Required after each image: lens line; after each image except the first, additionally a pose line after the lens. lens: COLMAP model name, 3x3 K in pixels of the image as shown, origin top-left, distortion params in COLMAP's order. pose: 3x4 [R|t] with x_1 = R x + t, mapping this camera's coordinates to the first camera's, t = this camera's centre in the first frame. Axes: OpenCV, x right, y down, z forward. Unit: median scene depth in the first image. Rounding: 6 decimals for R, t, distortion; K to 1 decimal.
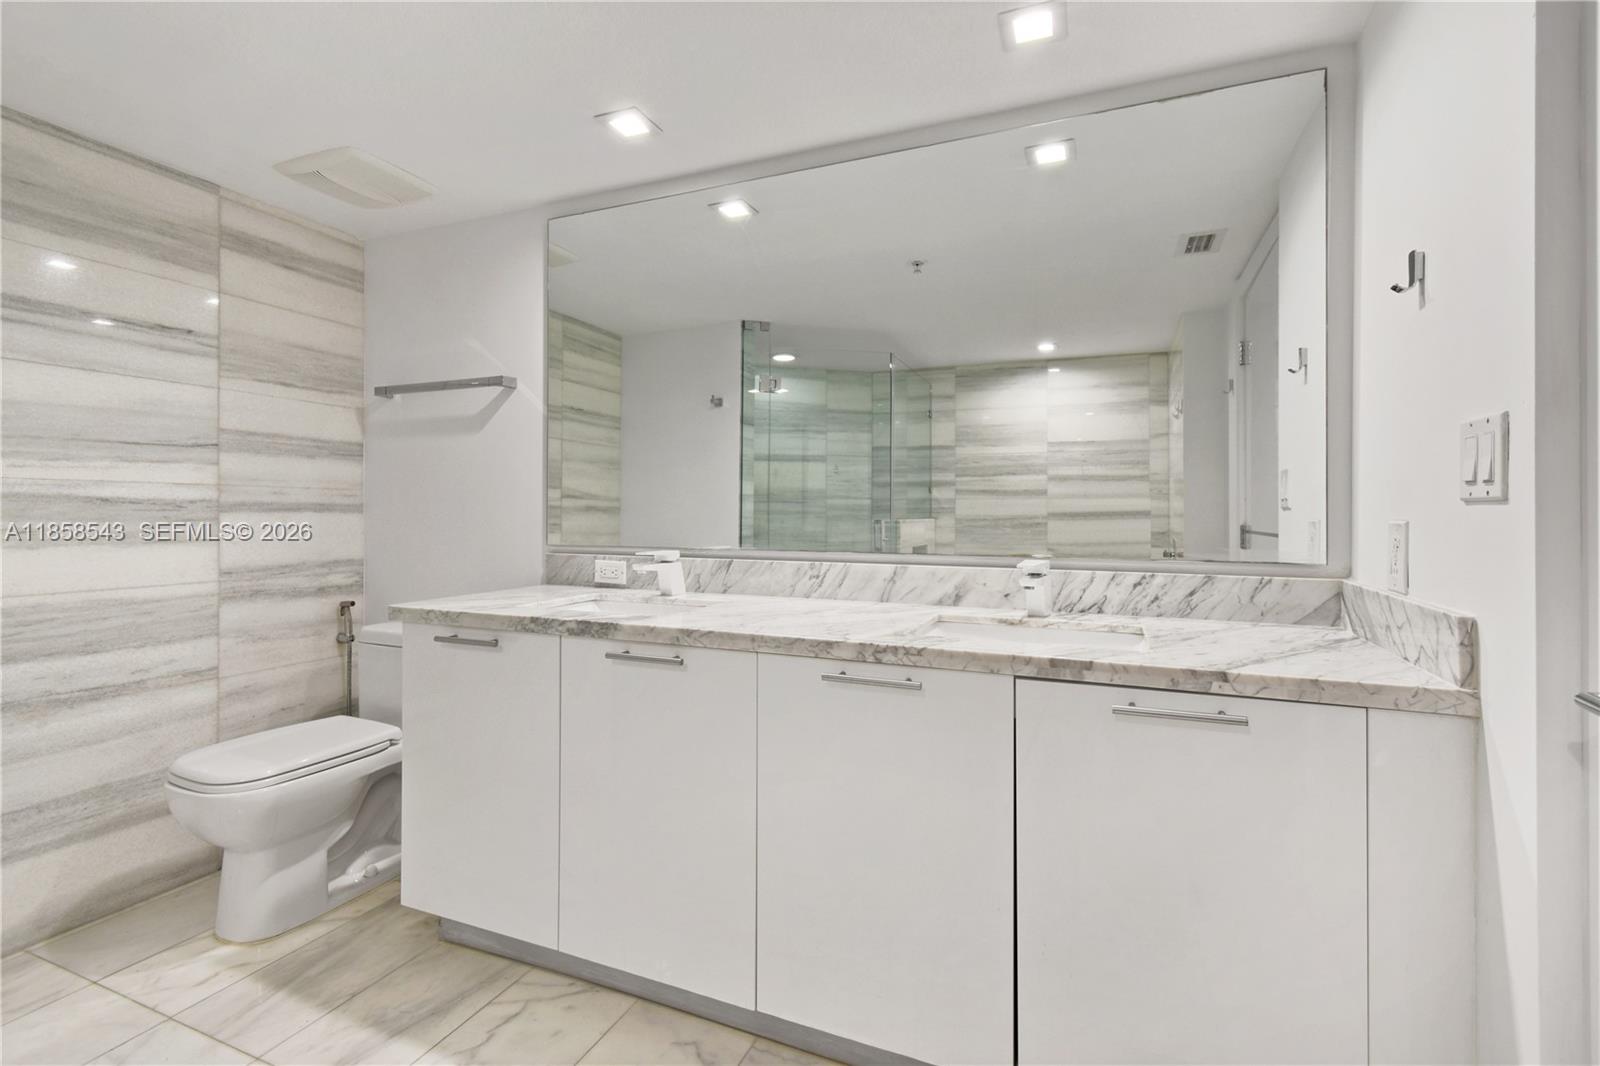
lens RADIAL K [[706.8, 0, 797.7], [0, 706.8, 518.6], [0, 0, 1]] dist [-0.000822, -0.000675]
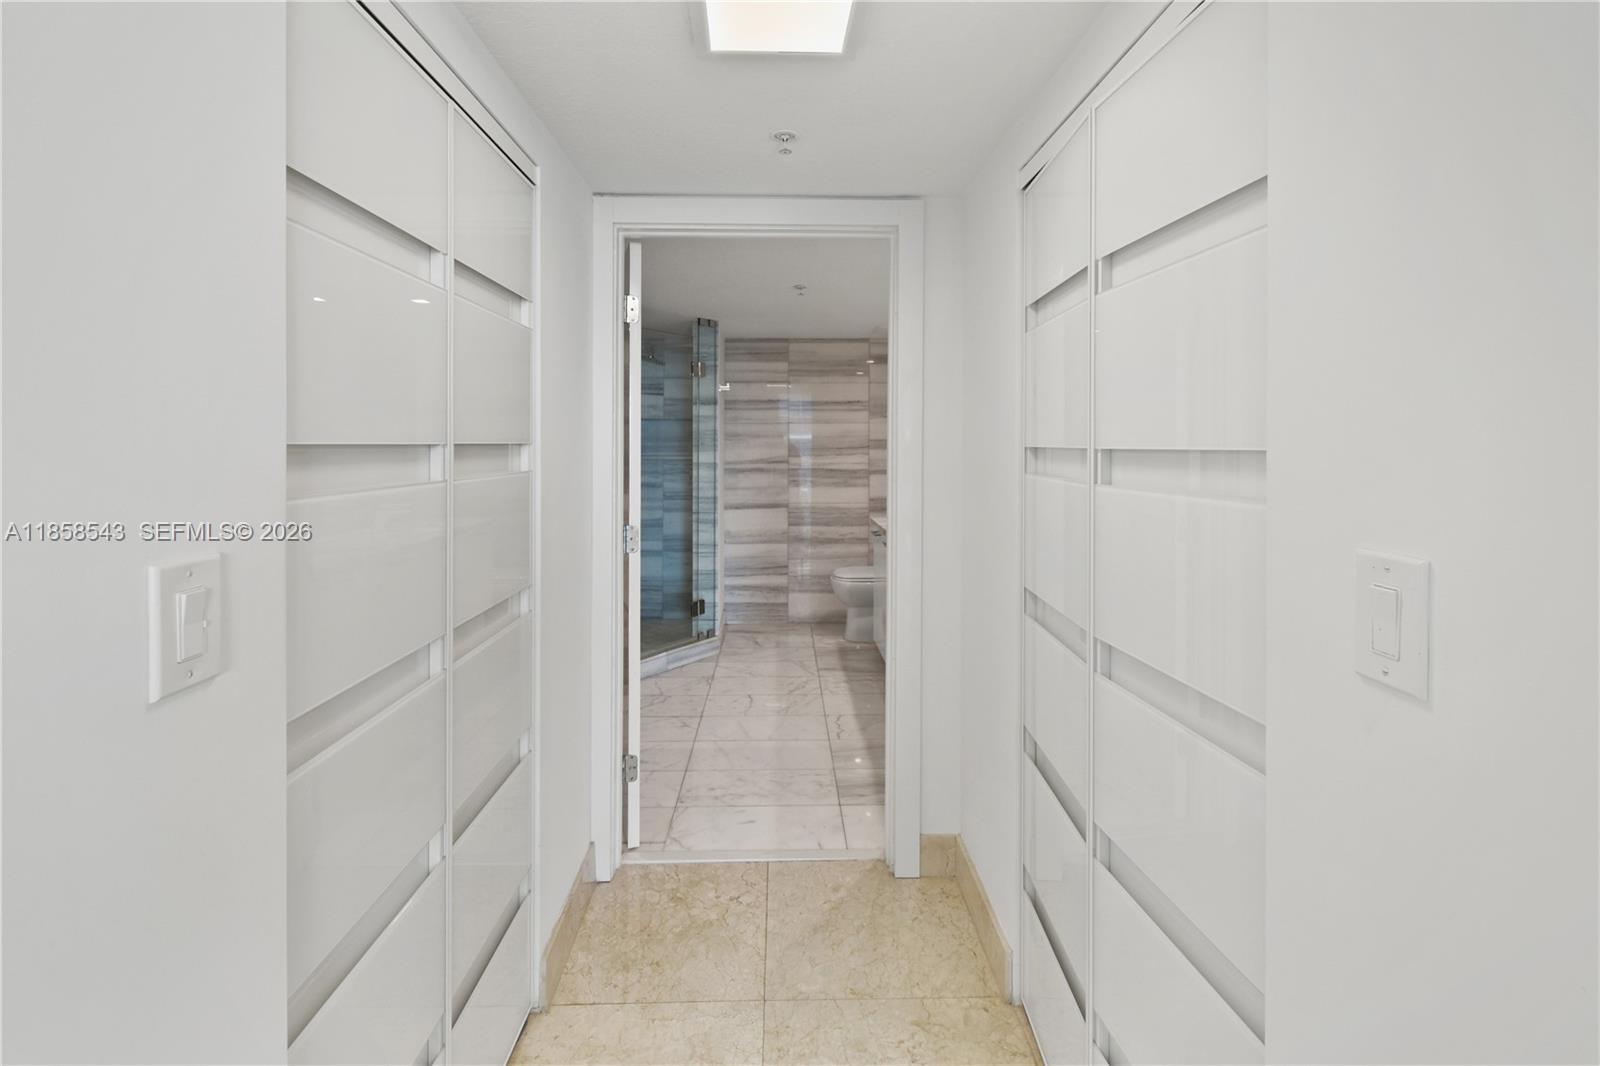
lens RADIAL K [[730.9, 0, 817.3], [0, 730.9, 449.2], [0, 0, 1]] dist [-0.000740, -0.000409]
pose [[0.427580, 0.003802, -0.903969, 1.492558], [-0.003818, 0.999990, 0.002400, -0.109874], [0.903969, 0.002425, 0.427590, -0.246402]]
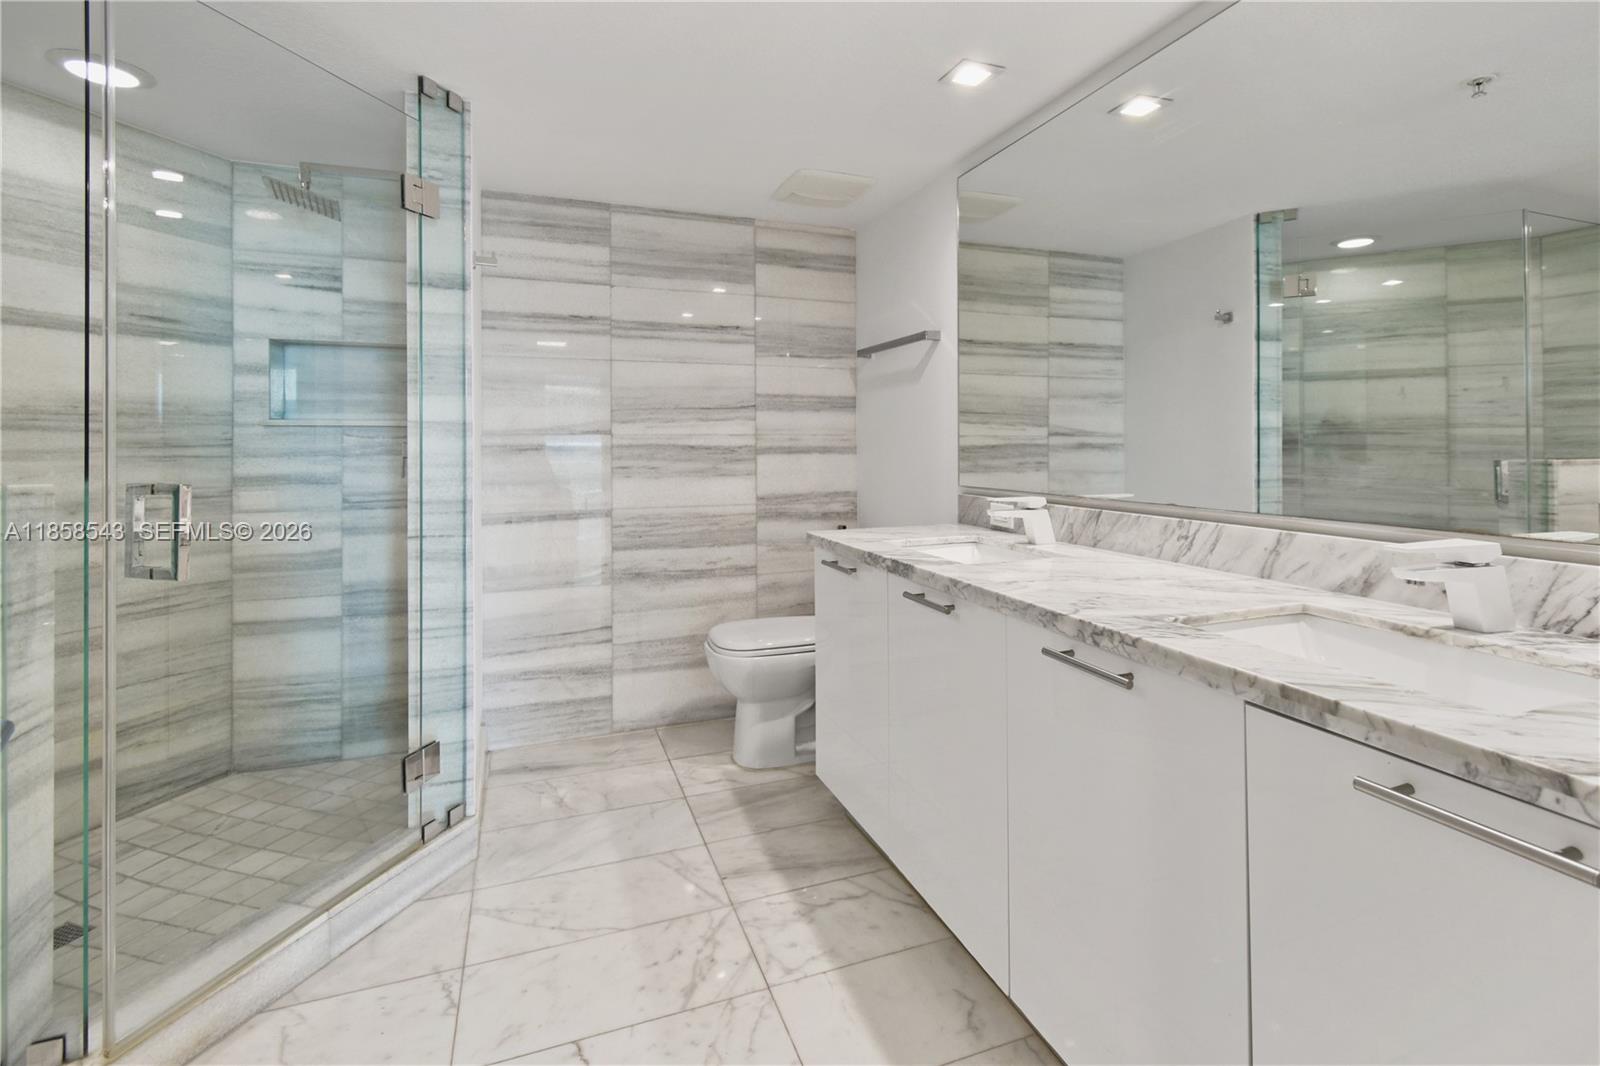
lens RADIAL K [[730.9, 0, 817.3], [0, 730.9, 449.2], [0, 0, 1]] dist [-0.000740, -0.000409]
pose [[0.692347, -0.002621, -0.721560, 0.327356], [0.002546, 0.999996, -0.001189, -0.019050], [0.721561, -0.001014, 0.692351, 0.104285]]
